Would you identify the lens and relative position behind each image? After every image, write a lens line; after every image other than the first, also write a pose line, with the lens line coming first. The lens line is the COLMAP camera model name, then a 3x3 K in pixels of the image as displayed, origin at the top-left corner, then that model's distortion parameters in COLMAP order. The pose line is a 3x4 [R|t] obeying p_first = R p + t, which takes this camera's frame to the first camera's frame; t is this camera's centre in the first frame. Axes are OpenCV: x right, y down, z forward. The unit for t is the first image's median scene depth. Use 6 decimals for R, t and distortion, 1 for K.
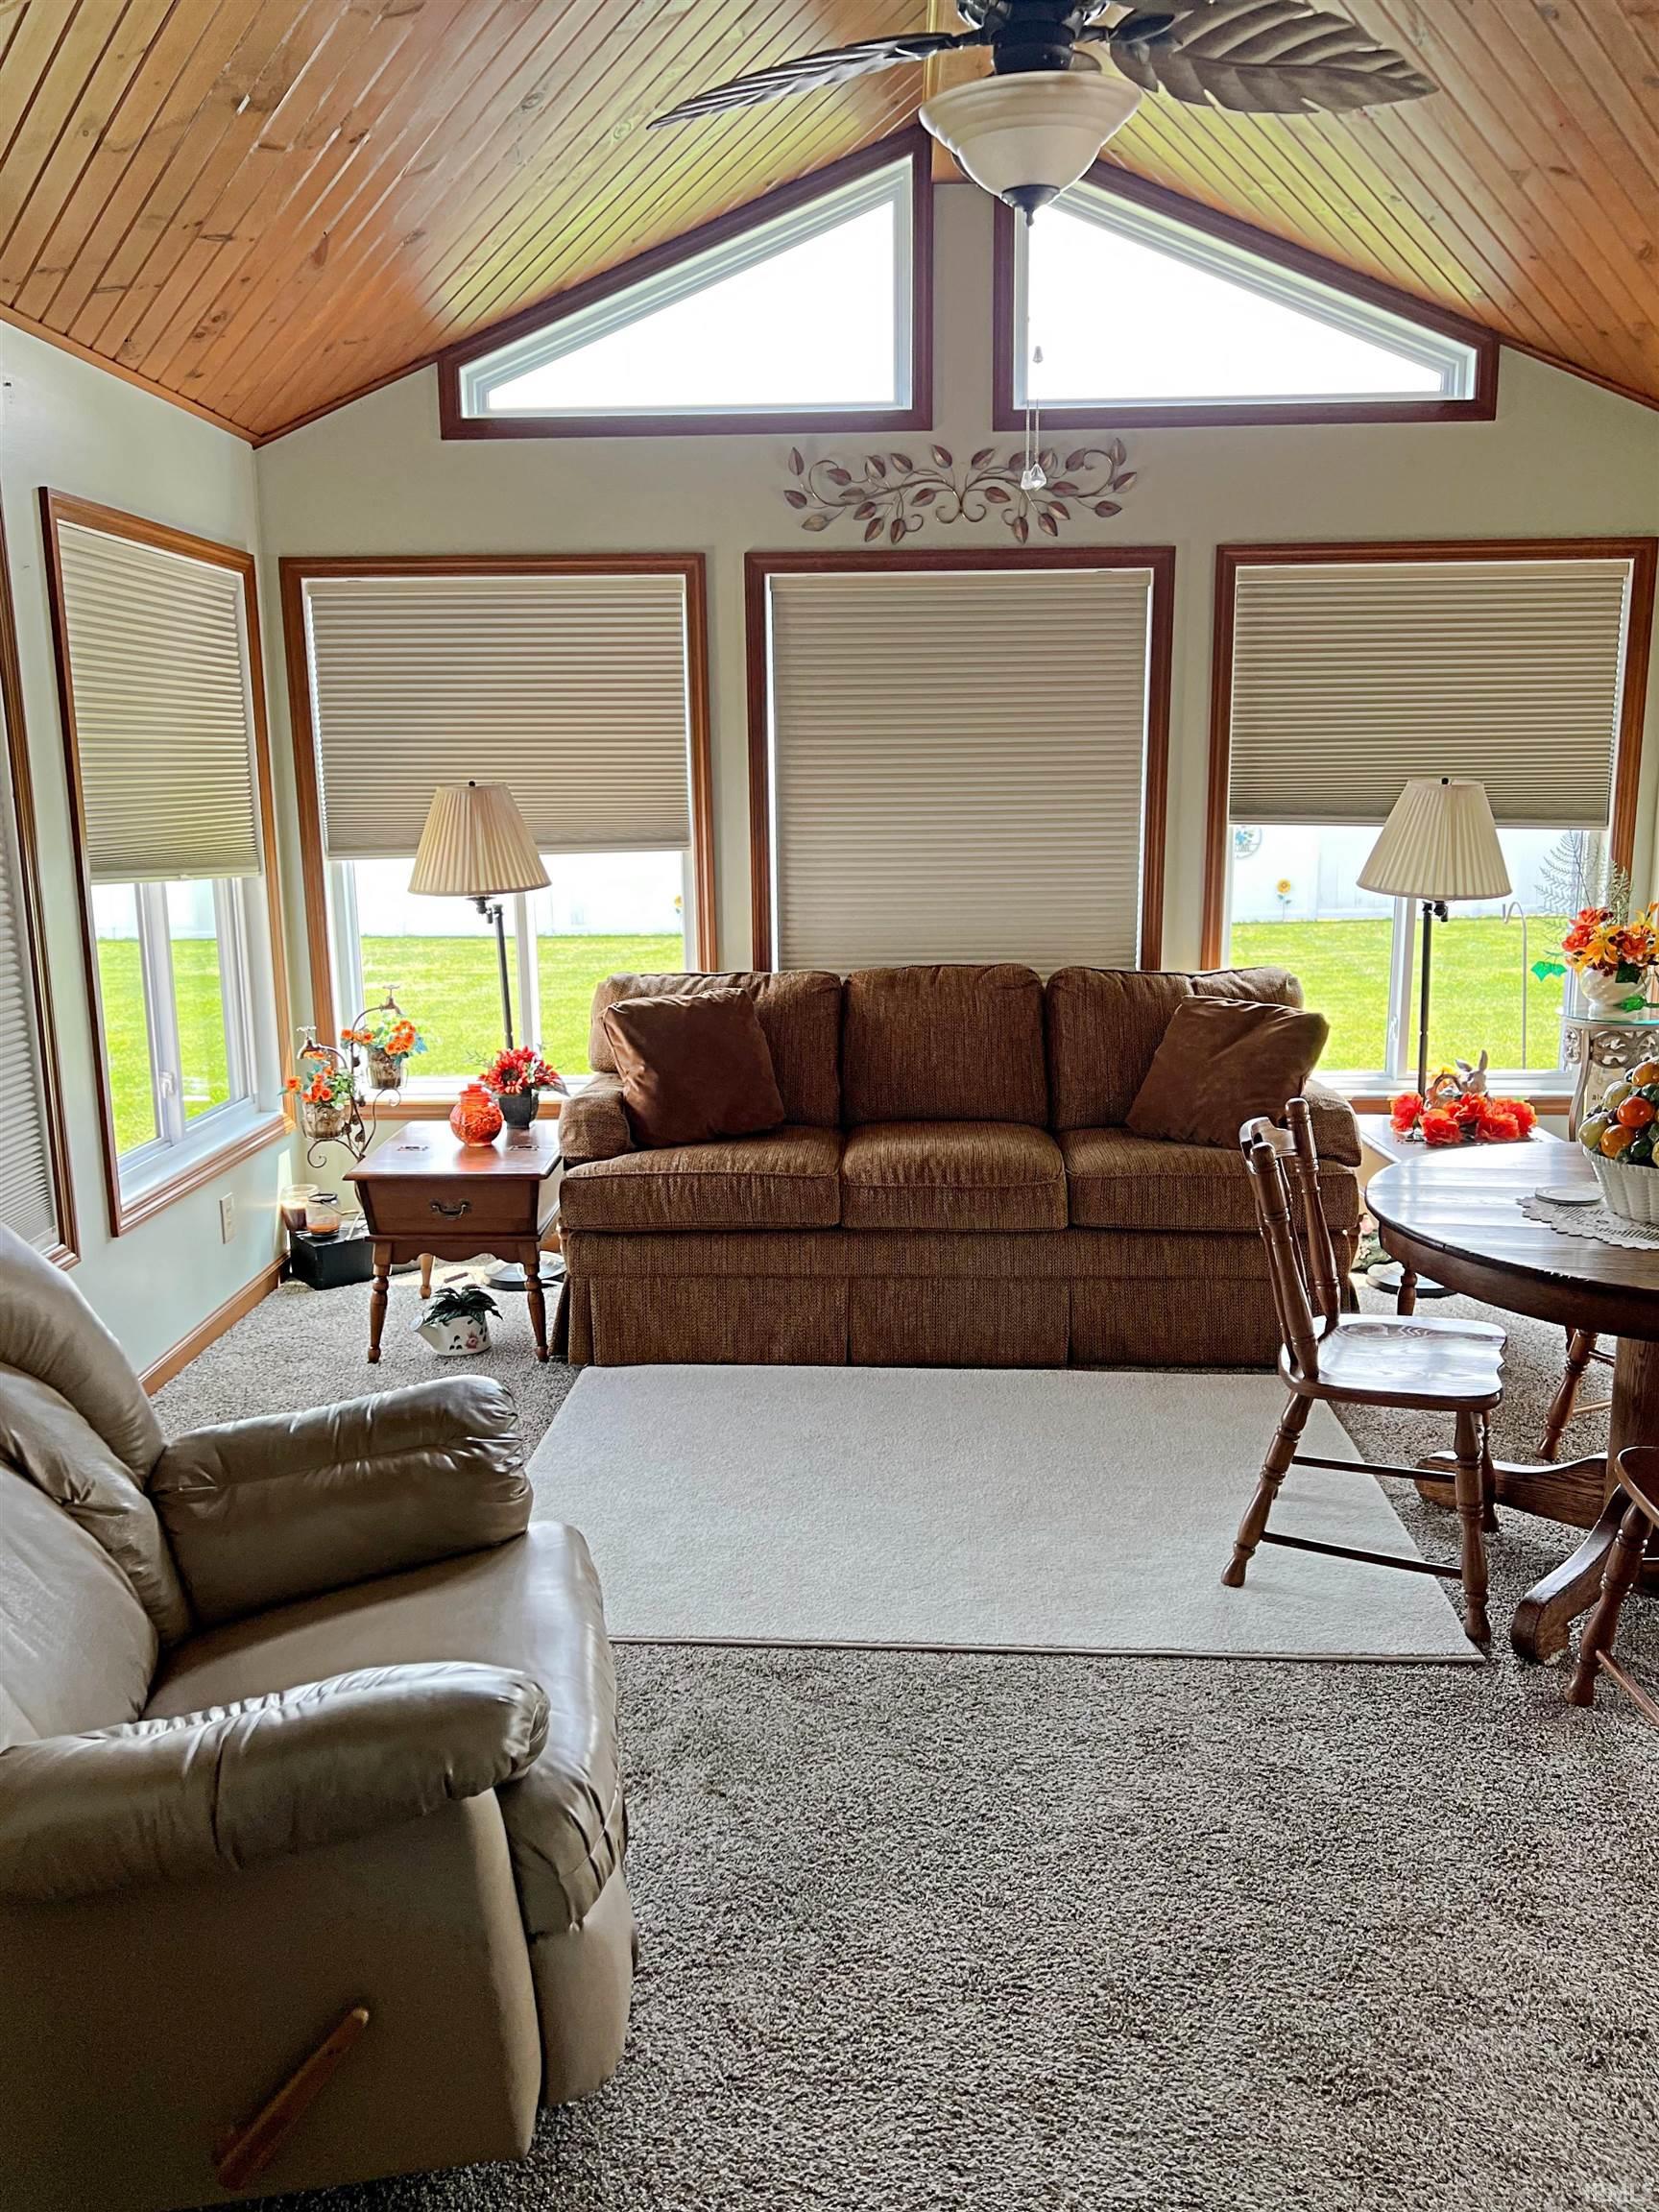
lens RADIAL K [[1673.2, 0, 830.8], [0, 1673.2, 1131.9], [0, 0, 1]] dist [0.037156, -0.037724]
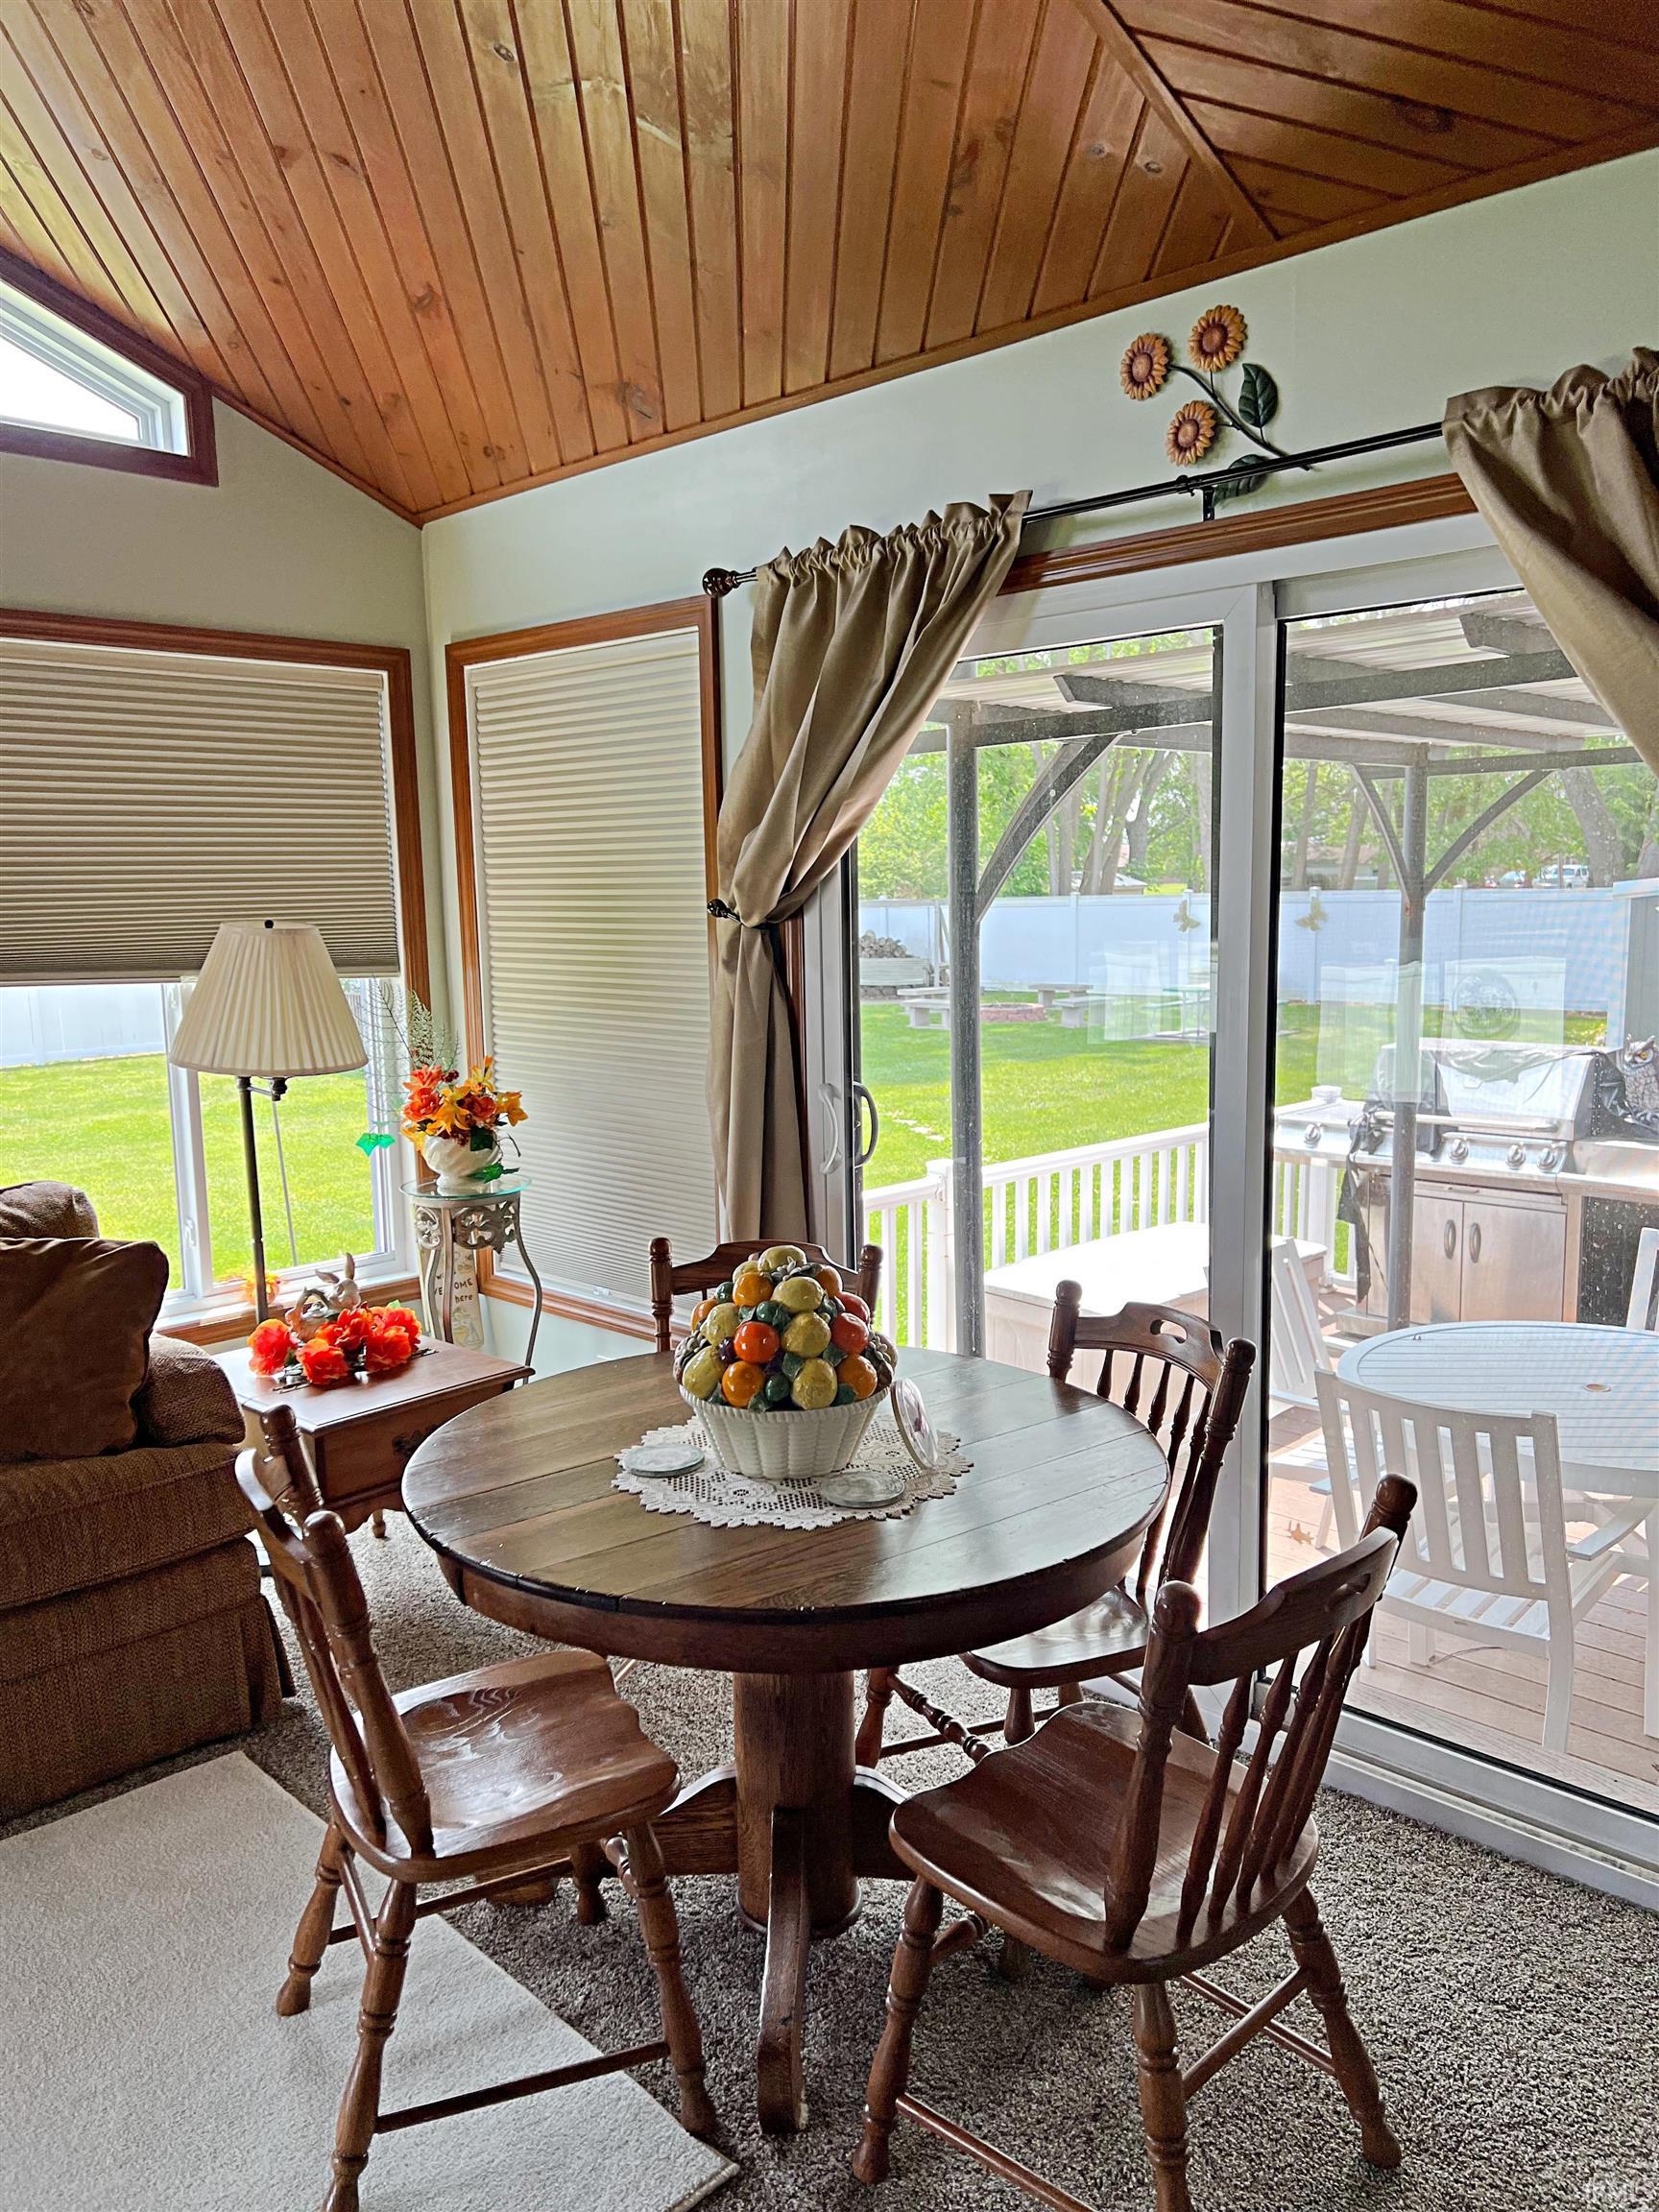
lens RADIAL K [[1673.2, 0, 830.8], [0, 1673.2, 1131.9], [0, 0, 1]] dist [0.037156, -0.037724]
pose [[0.684630, -0.108855, 0.720716, -0.024823], [0.167491, 0.985821, -0.010209, -0.058636], [-0.709386, 0.127703, 0.693155, 0.273687]]
